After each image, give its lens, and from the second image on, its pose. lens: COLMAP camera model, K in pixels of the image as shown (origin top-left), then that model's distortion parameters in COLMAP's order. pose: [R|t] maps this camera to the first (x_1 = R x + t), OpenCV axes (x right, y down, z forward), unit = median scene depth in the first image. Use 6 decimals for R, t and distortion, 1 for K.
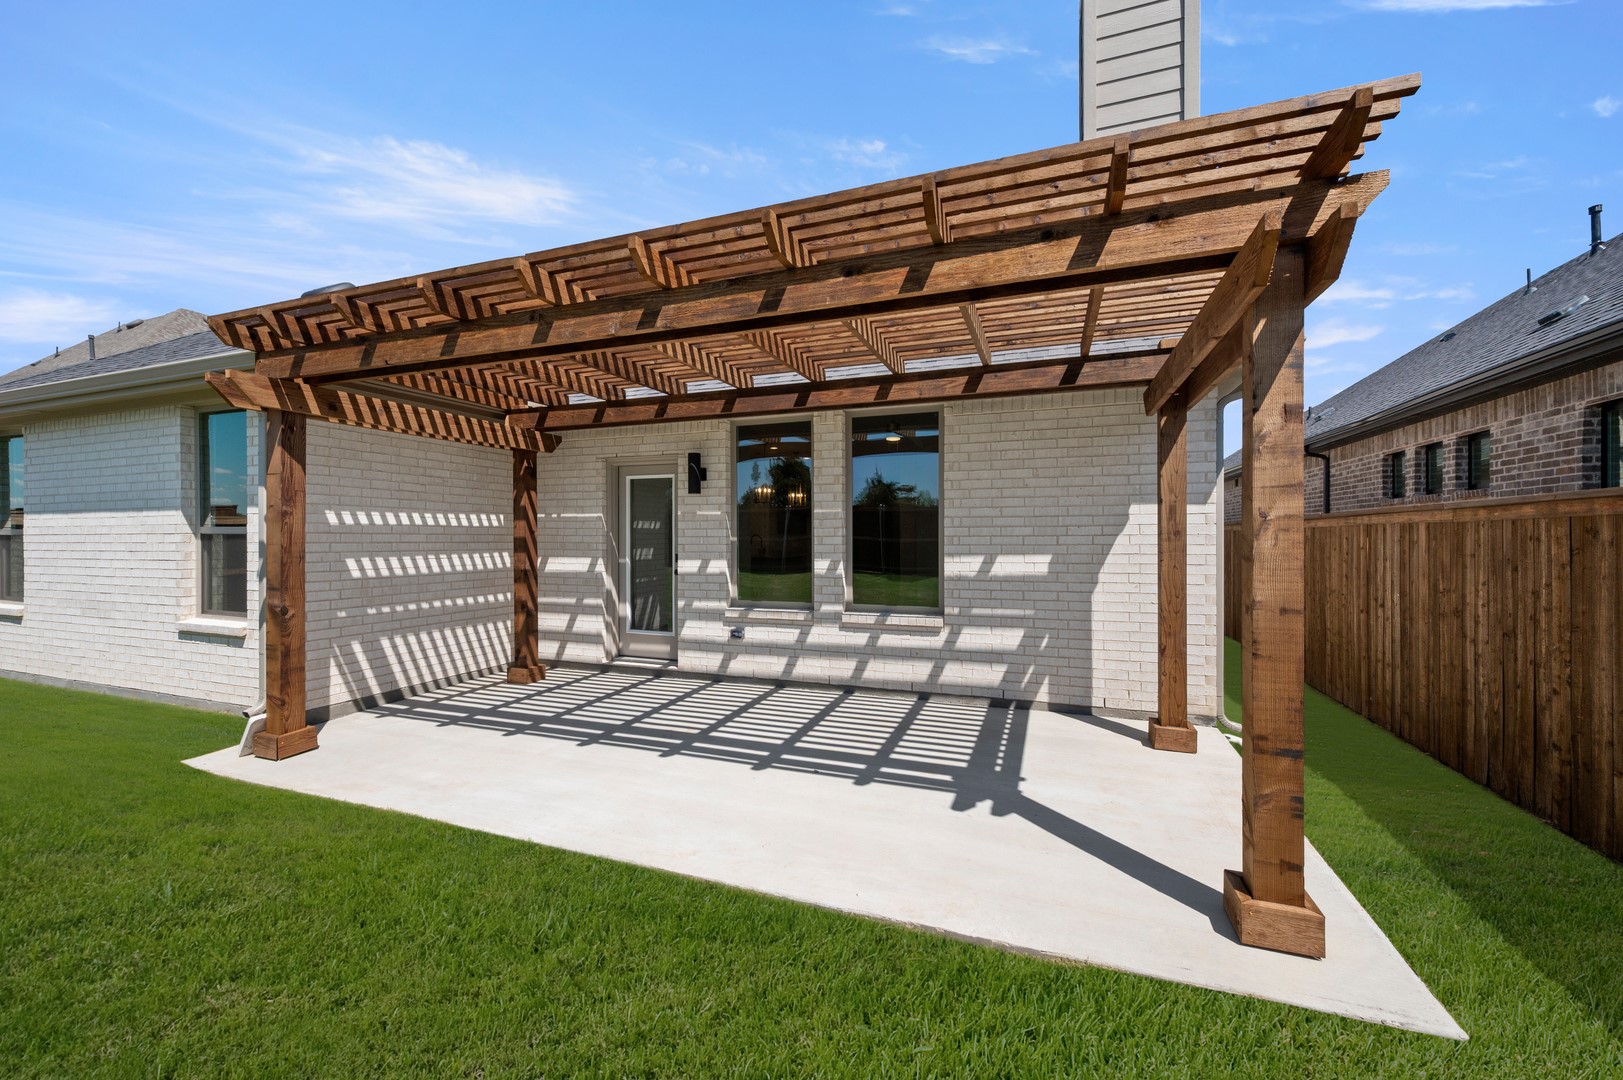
lens RADIAL K [[649.1, 0, 811.6], [0, 649.1, 537.5], [0, 0, 1]] dist [-0.001093, 0.000231]
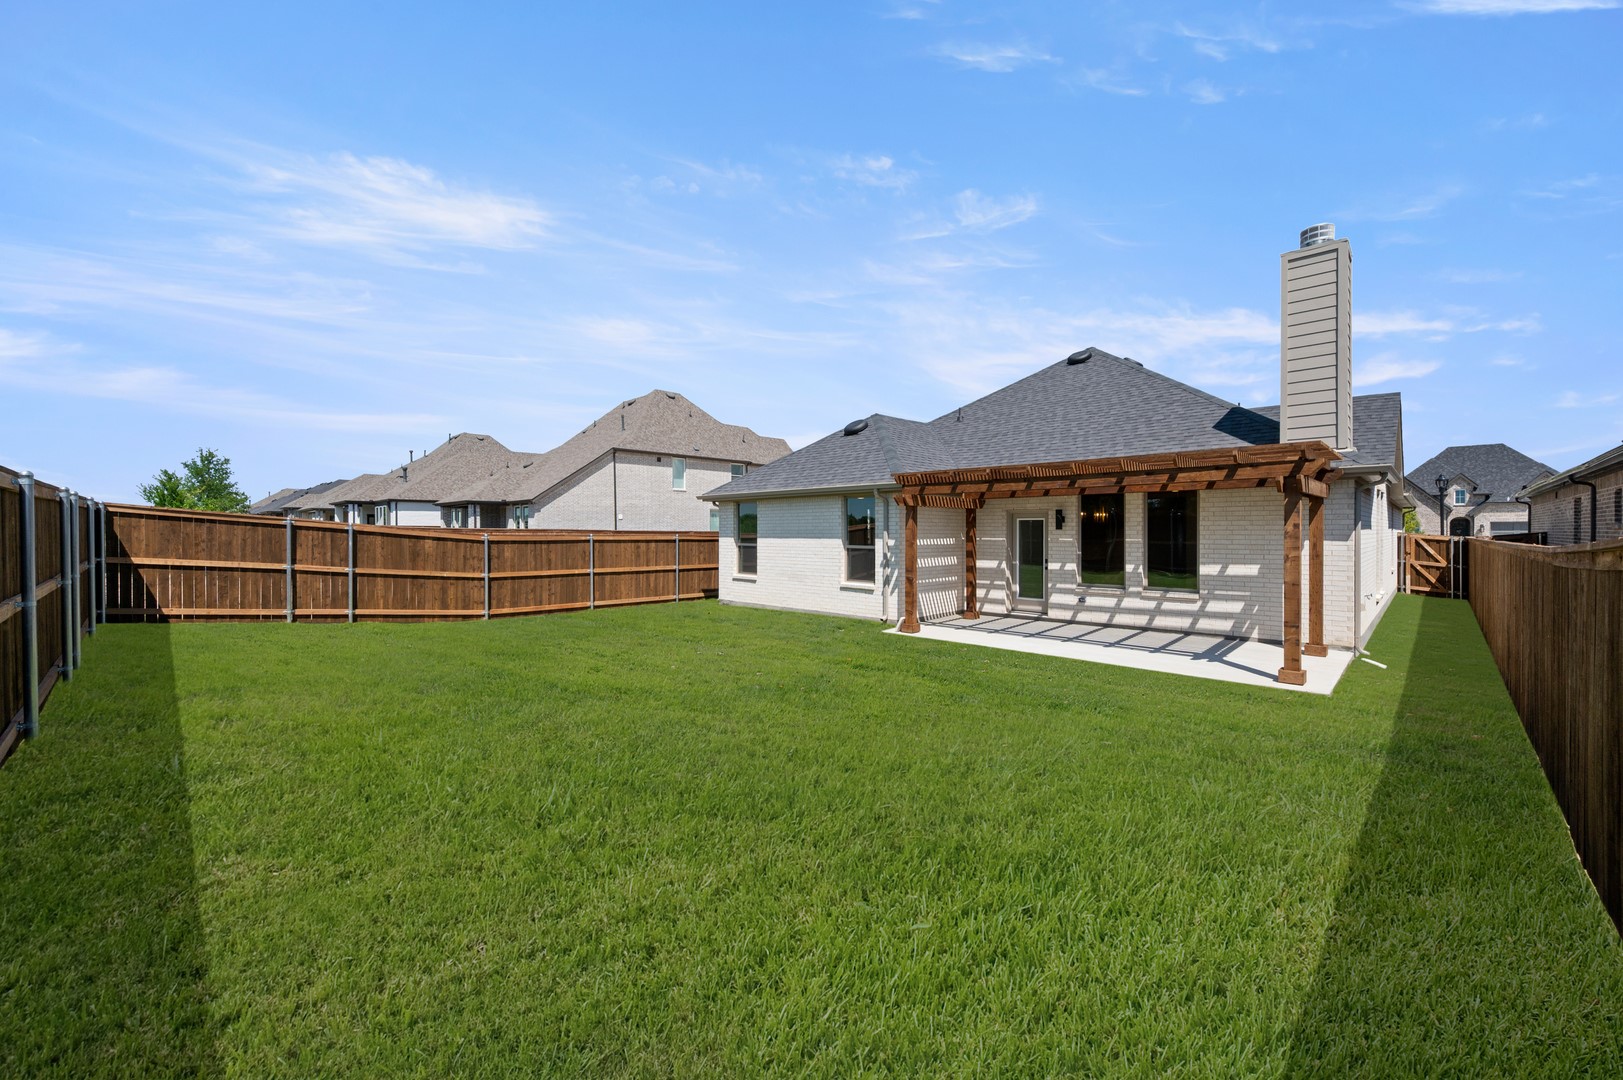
lens RADIAL K [[649.1, 0, 811.1], [0, 649.1, 536.4], [0, 0, 1]] dist [-0.001093, 0.000231]
pose [[0.917568, 0.005930, -0.397534, -0.088509], [-0.005285, 0.999982, 0.002719, -0.050327], [0.397543, -0.000394, 0.917584, -1.173136]]
